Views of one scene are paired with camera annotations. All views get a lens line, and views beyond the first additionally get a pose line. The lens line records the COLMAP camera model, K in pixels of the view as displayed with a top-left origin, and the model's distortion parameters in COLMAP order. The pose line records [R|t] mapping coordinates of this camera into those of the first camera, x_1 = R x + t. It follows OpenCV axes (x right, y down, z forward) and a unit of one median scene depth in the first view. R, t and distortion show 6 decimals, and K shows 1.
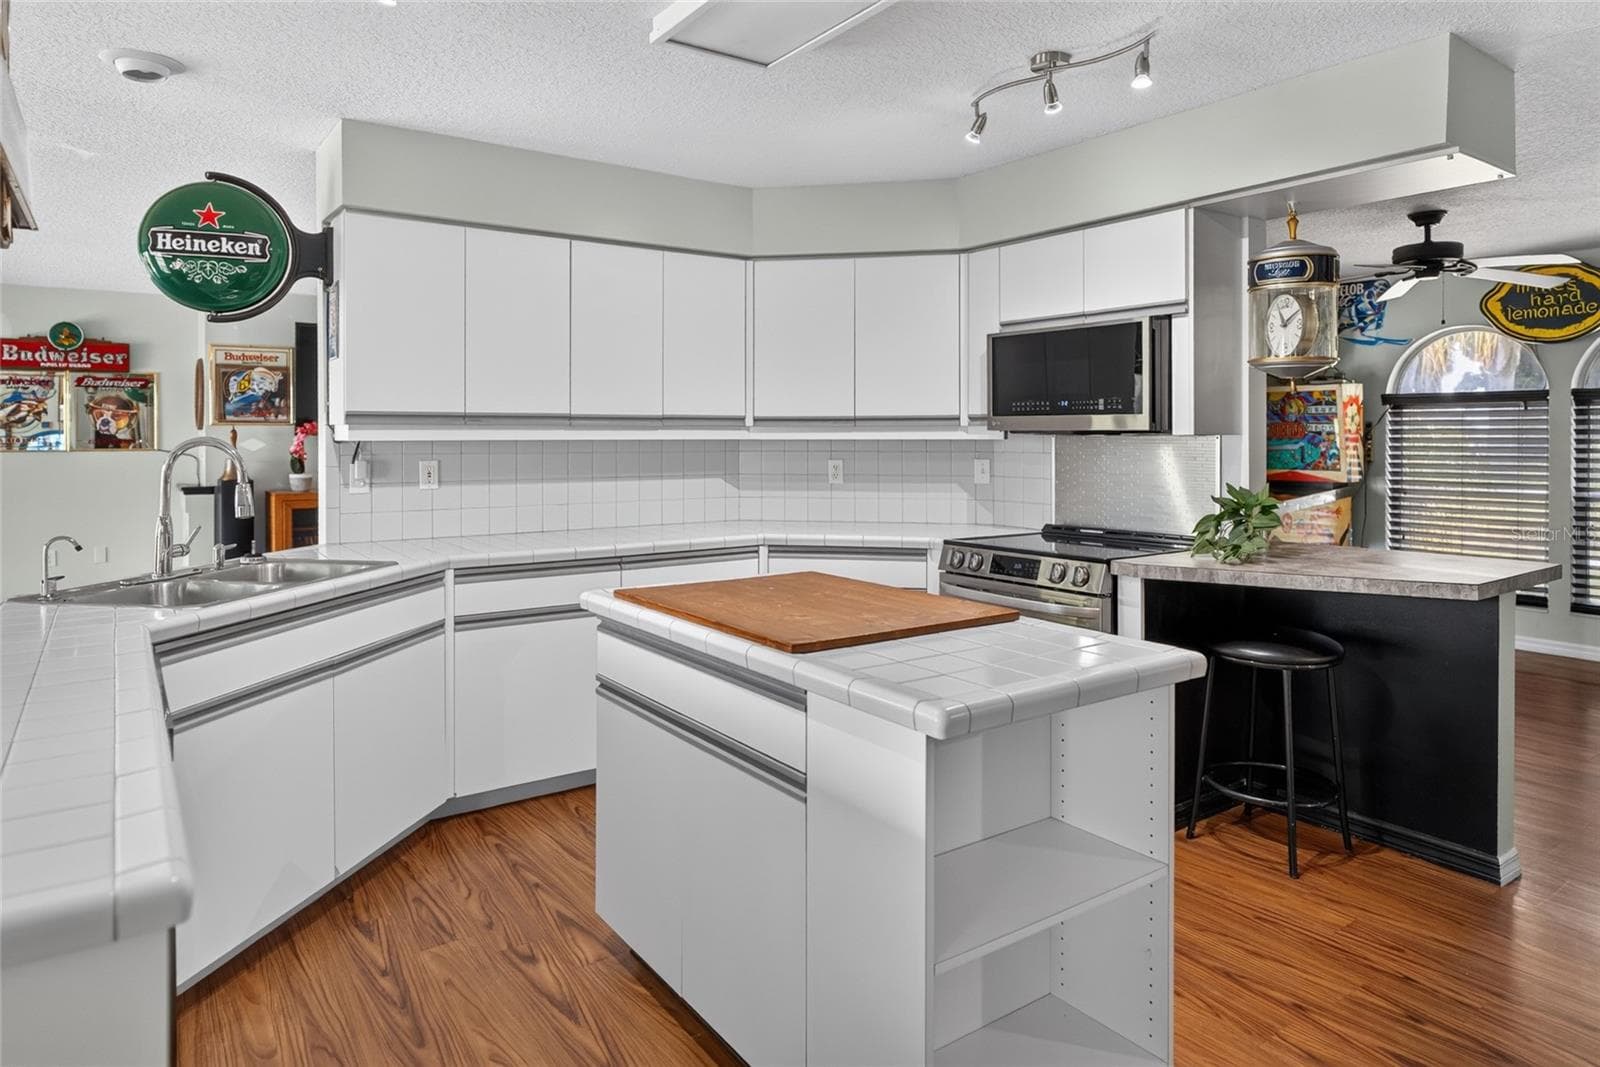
lens RADIAL K [[953.7, 0, 800.2], [0, 953.7, 420.8], [0, 0, 1]] dist [0.005319, -0.000179]
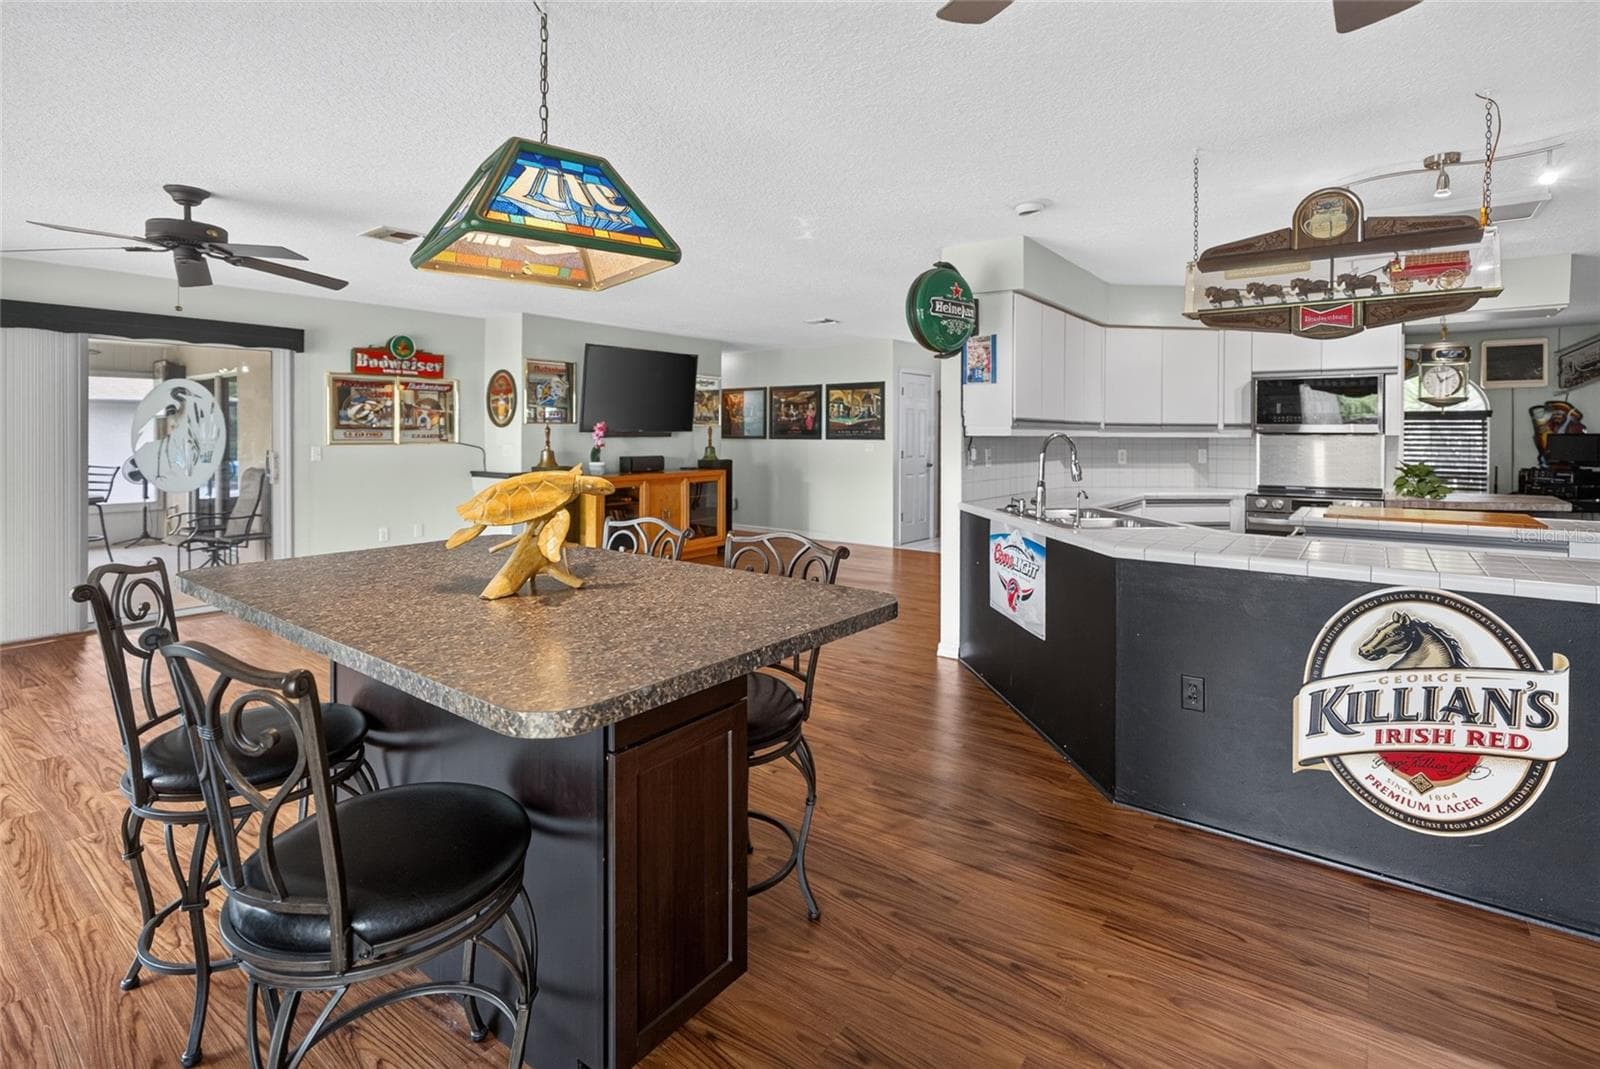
lens RADIAL K [[756.4, 0, 803.6], [0, 756.4, 434.1], [0, 0, 1]] dist [-0.001466, -0.000512]
pose [[0.953756, 0.006067, 0.300522, -0.882322], [-0.010272, 0.999870, 0.012413, 0.003993], [-0.300407, -0.014926, 0.953694, -0.078469]]
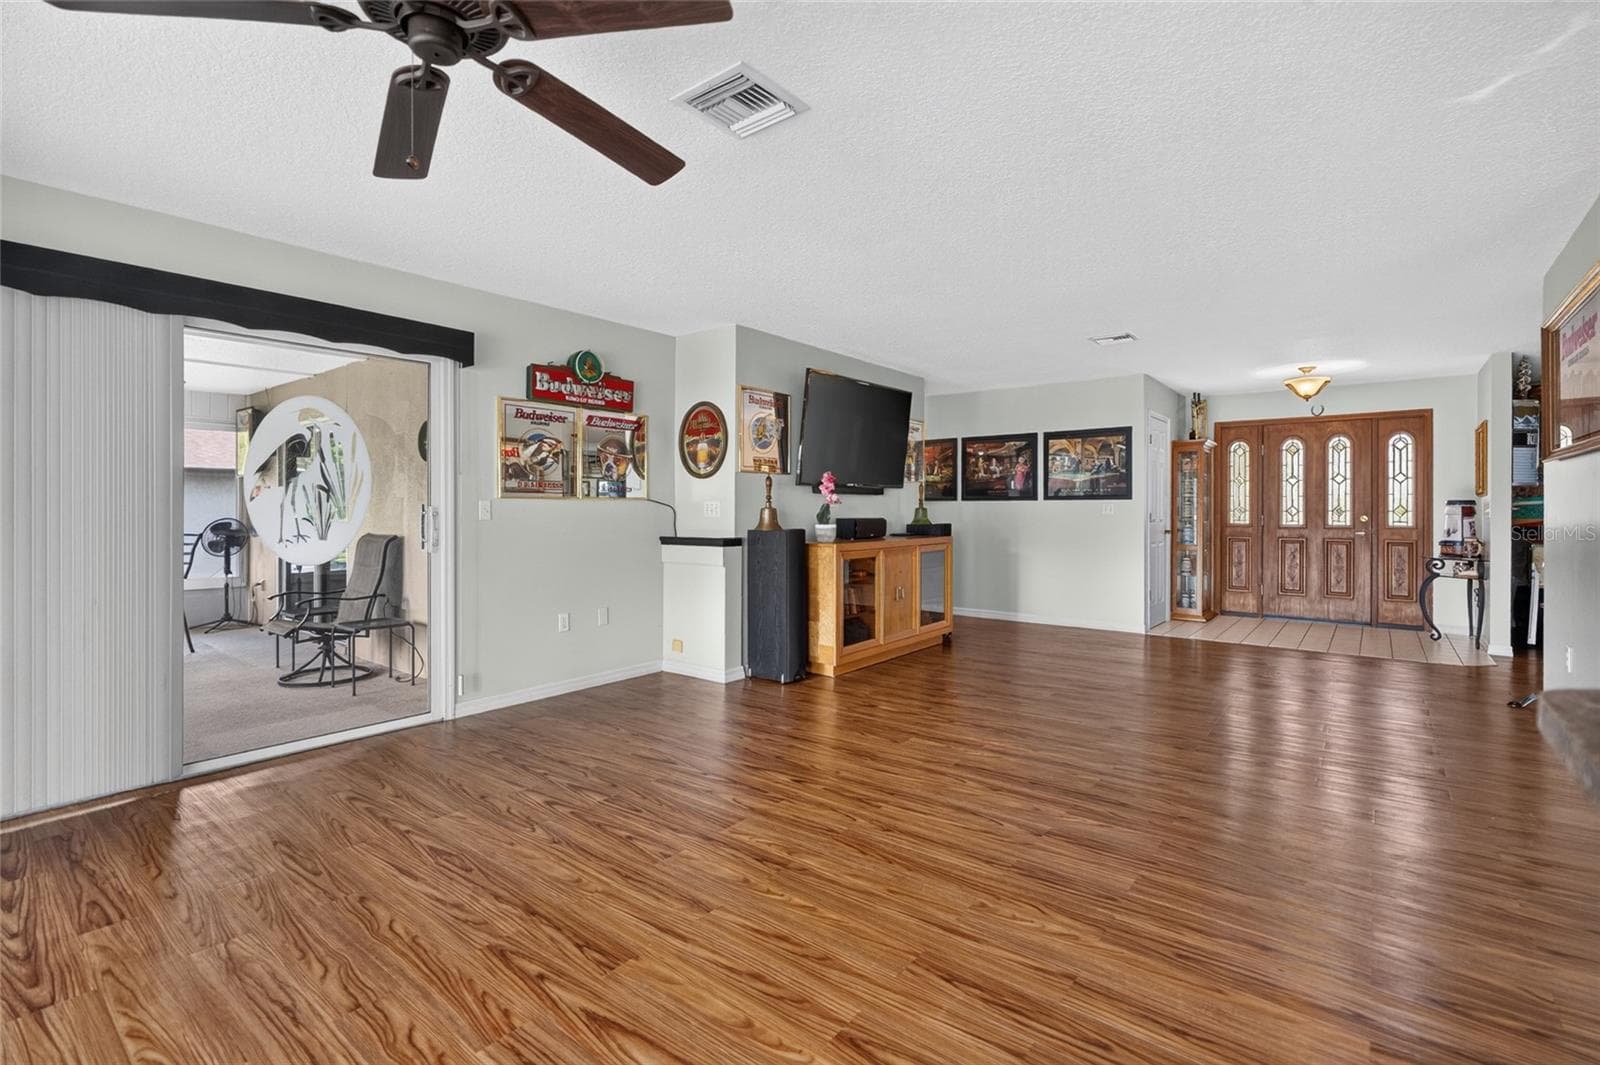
lens RADIAL K [[735.8, 0, 805.6], [0, 735.8, 504.9], [0, 0, 1]] dist [-0.000352, -0.000184]
pose [[0.959680, 0.005148, 0.281047, -1.178518], [-0.006496, 0.999971, 0.003864, 0.051923], [-0.281019, -0.005534, 0.959686, 0.454571]]
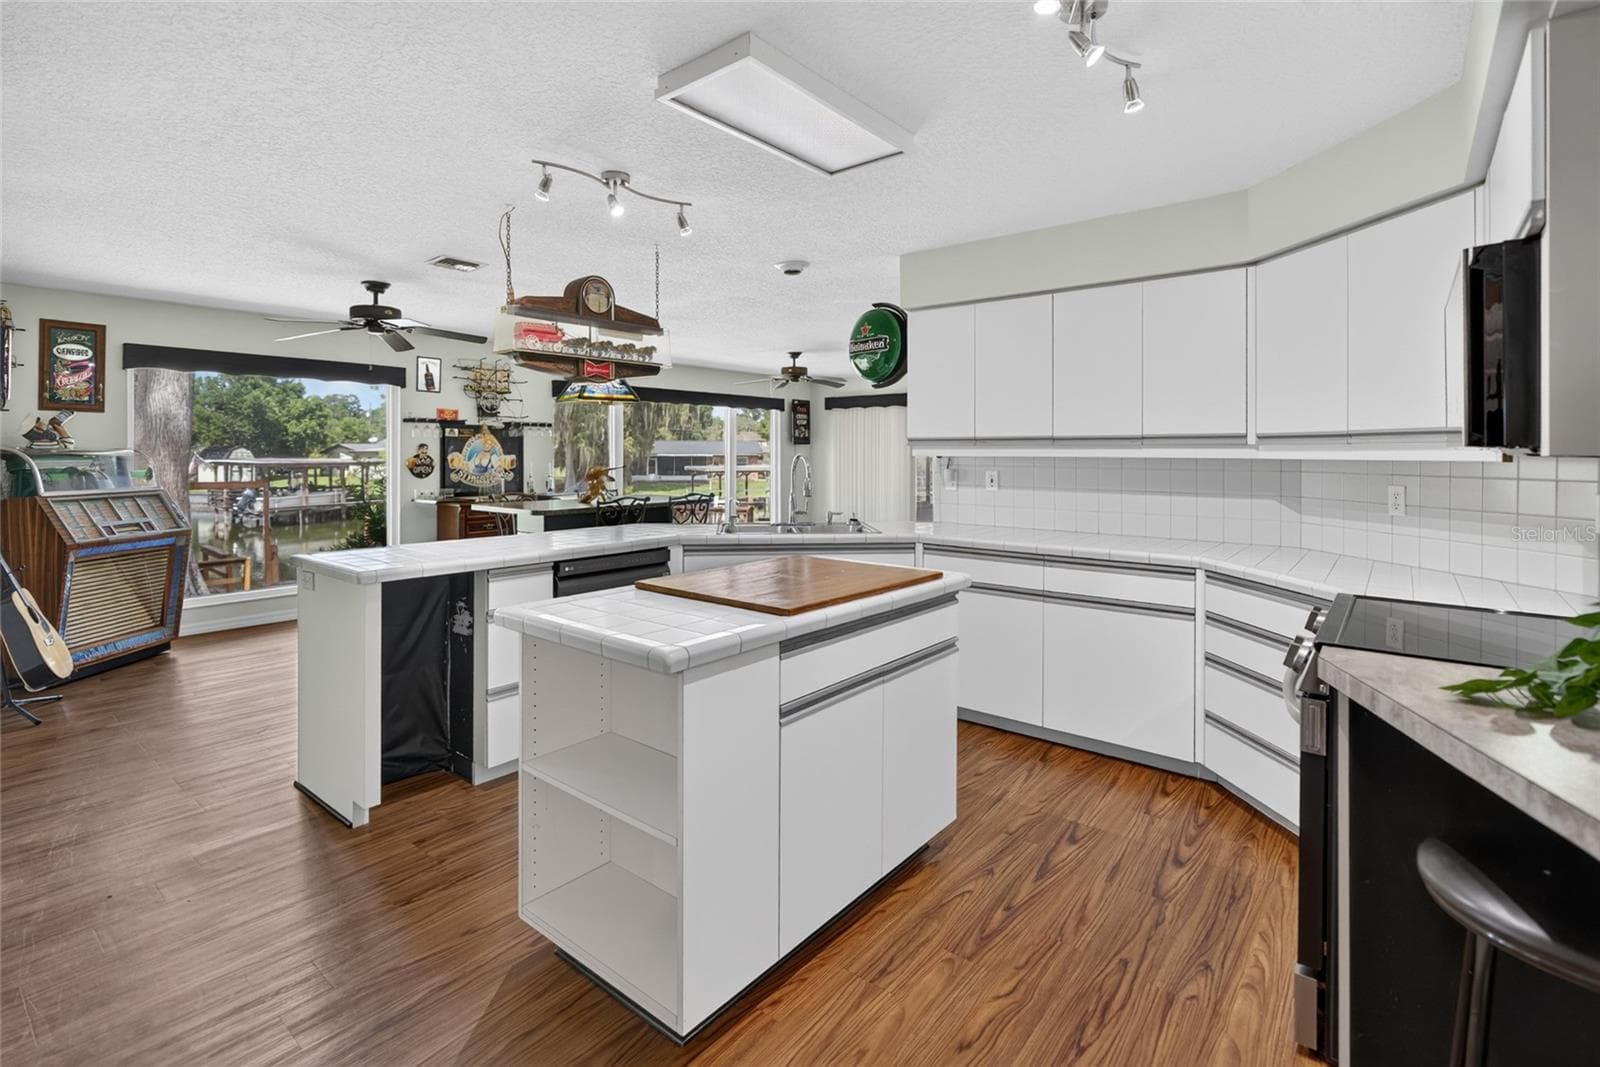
lens RADIAL K [[756.4, 0, 803.6], [0, 756.4, 433.1], [0, 0, 1]] dist [-0.001466, -0.000512]
pose [[0.268361, -0.021581, -0.963077, 0.512135], [0.010331, 0.999756, -0.019524, 0.004403], [0.963263, -0.004710, 0.268518, 0.359844]]
